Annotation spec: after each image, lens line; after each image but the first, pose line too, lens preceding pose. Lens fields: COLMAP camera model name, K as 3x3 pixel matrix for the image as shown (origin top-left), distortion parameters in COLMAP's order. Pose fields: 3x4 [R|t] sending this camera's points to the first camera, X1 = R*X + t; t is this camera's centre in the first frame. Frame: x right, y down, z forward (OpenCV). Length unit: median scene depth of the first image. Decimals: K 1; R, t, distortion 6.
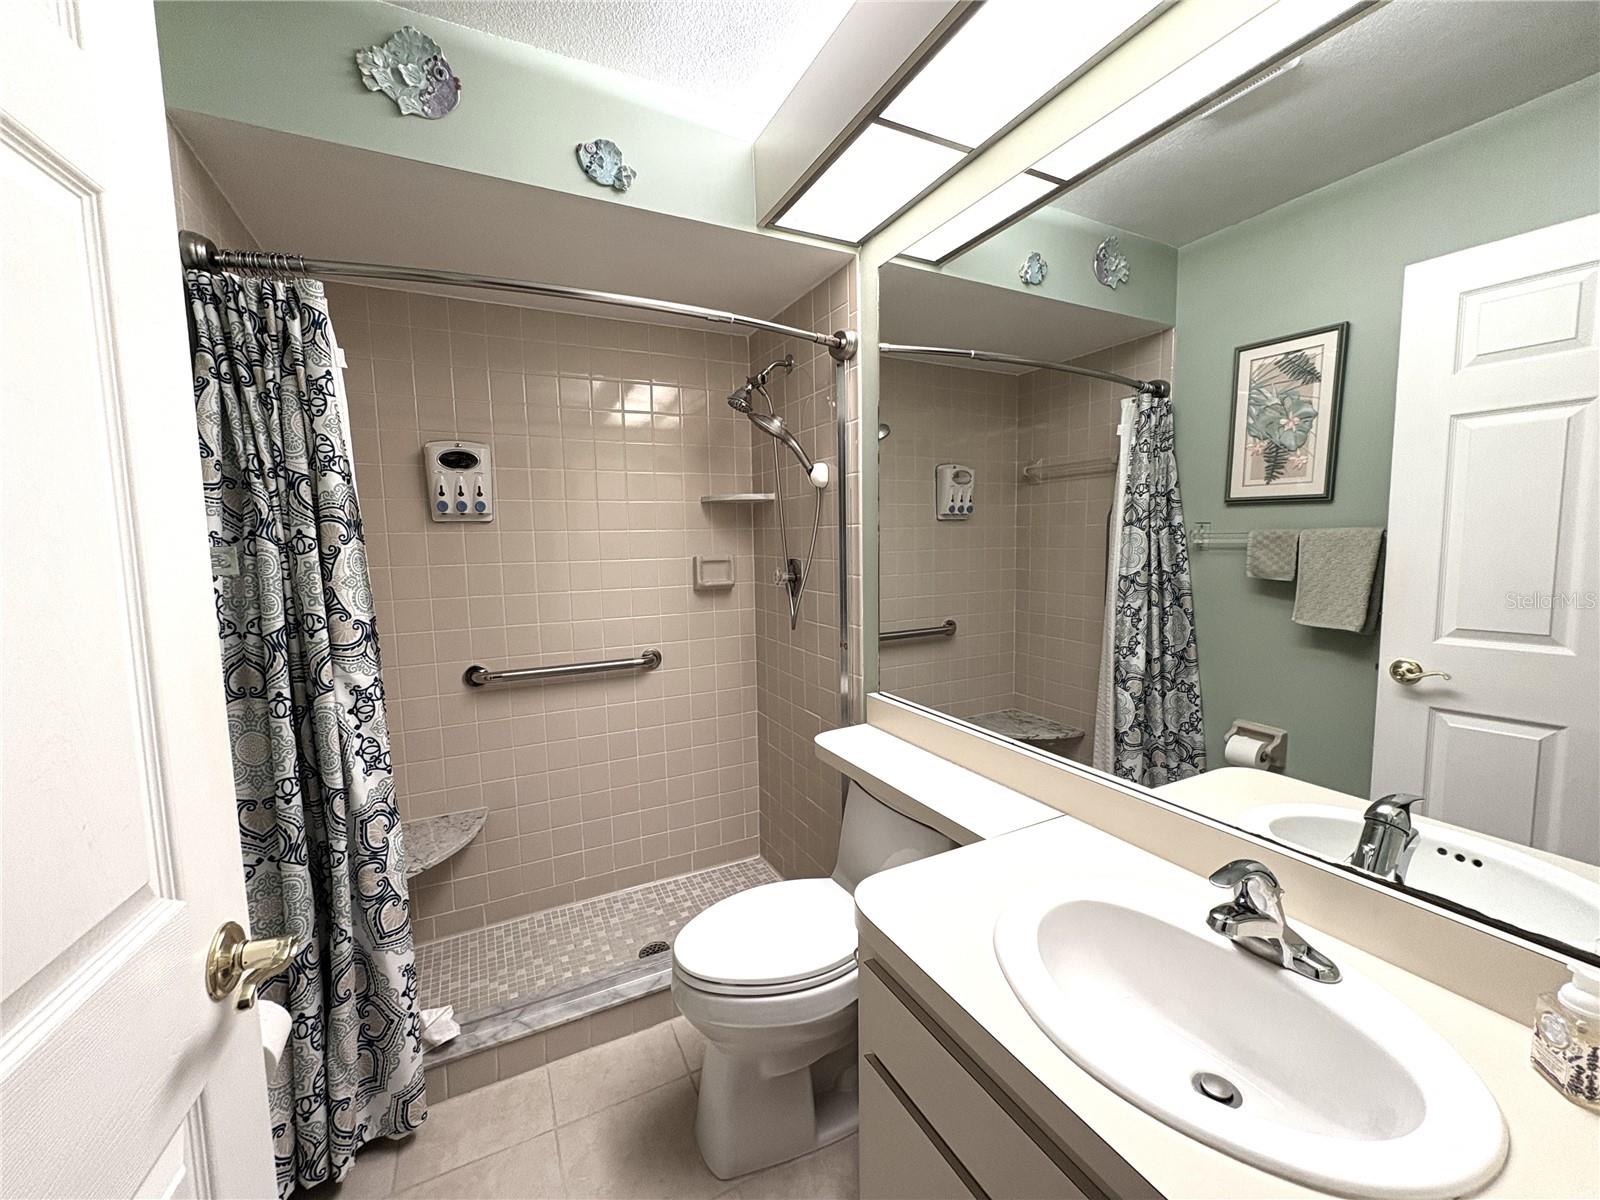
lens RADIAL K [[605.4, 0, 802.4], [0, 605.4, 591.7], [0, 0, 1]] dist [-0.000941, -0.000012]
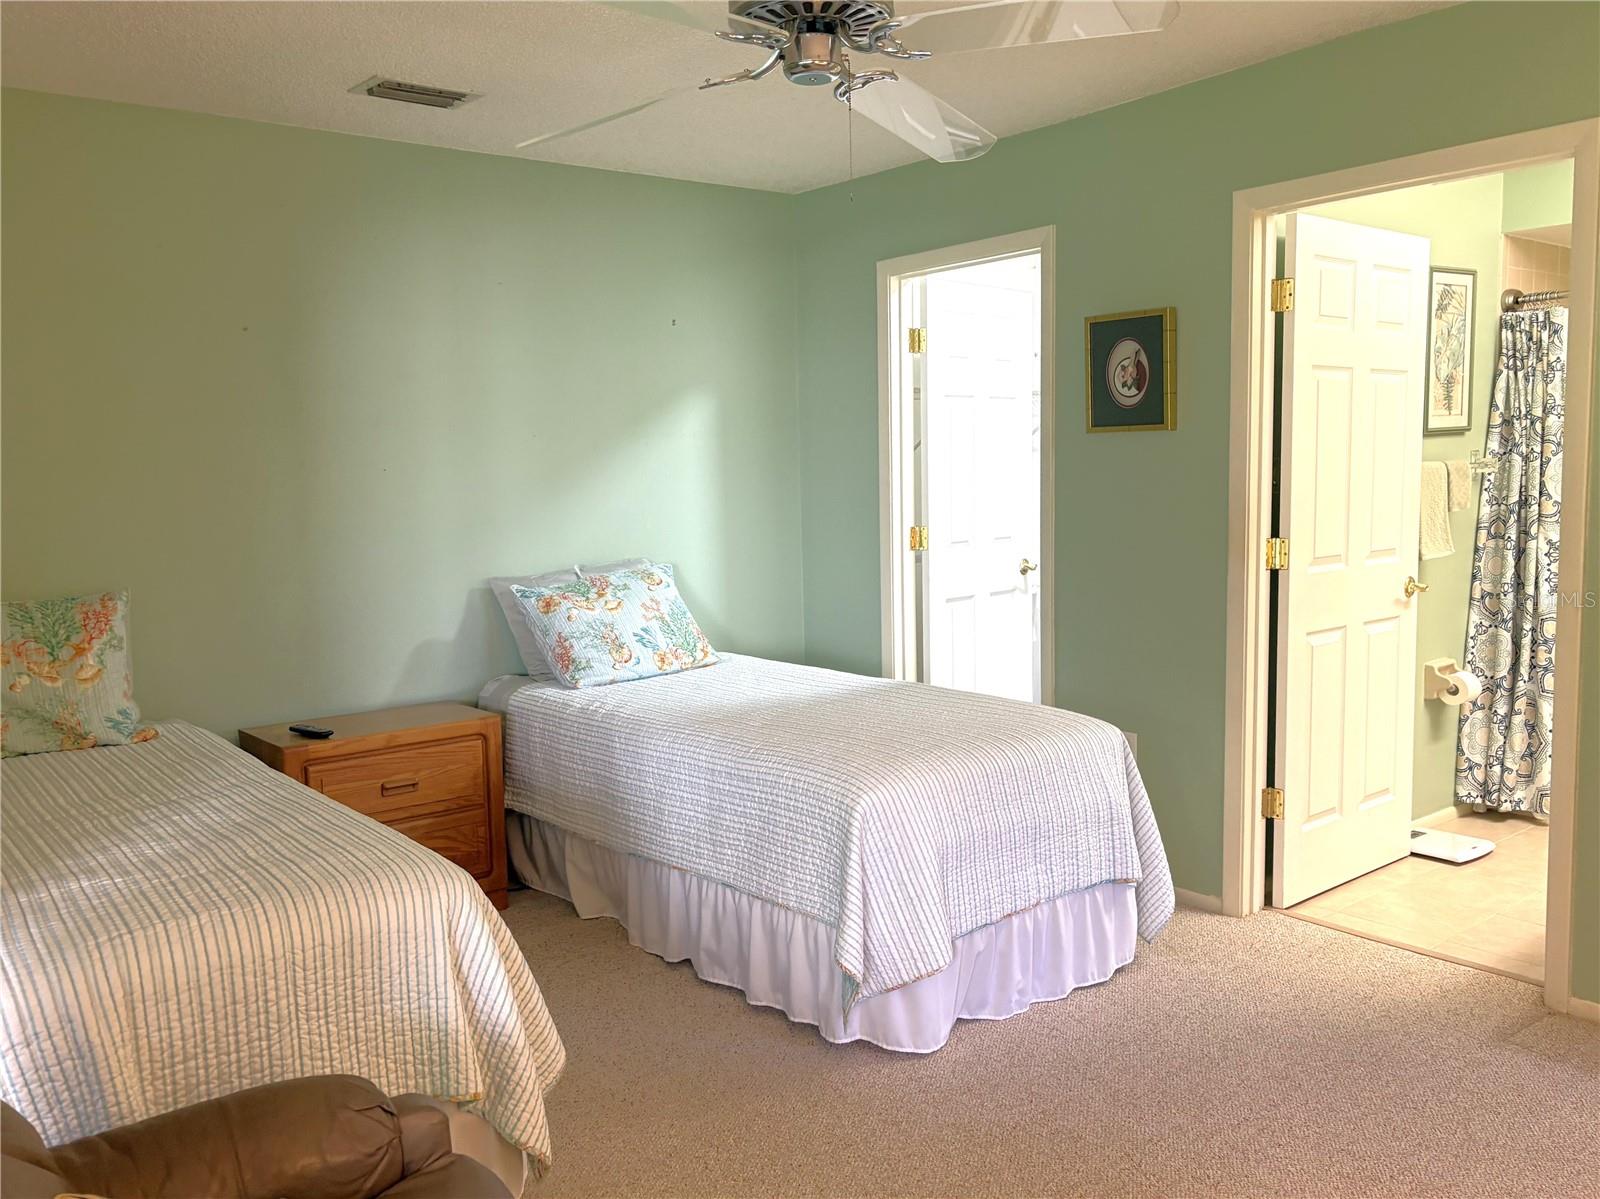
lens RADIAL K [[1213.4, 0, 797.6], [0, 1213.4, 610.0], [0, 0, 1]] dist [0.032827, -0.008587]
pose [[0.171577, 0.128610, -0.976740, 2.438701], [-0.064375, 0.990787, 0.119151, 0.081473], [0.983065, 0.042434, 0.178276, -1.793126]]
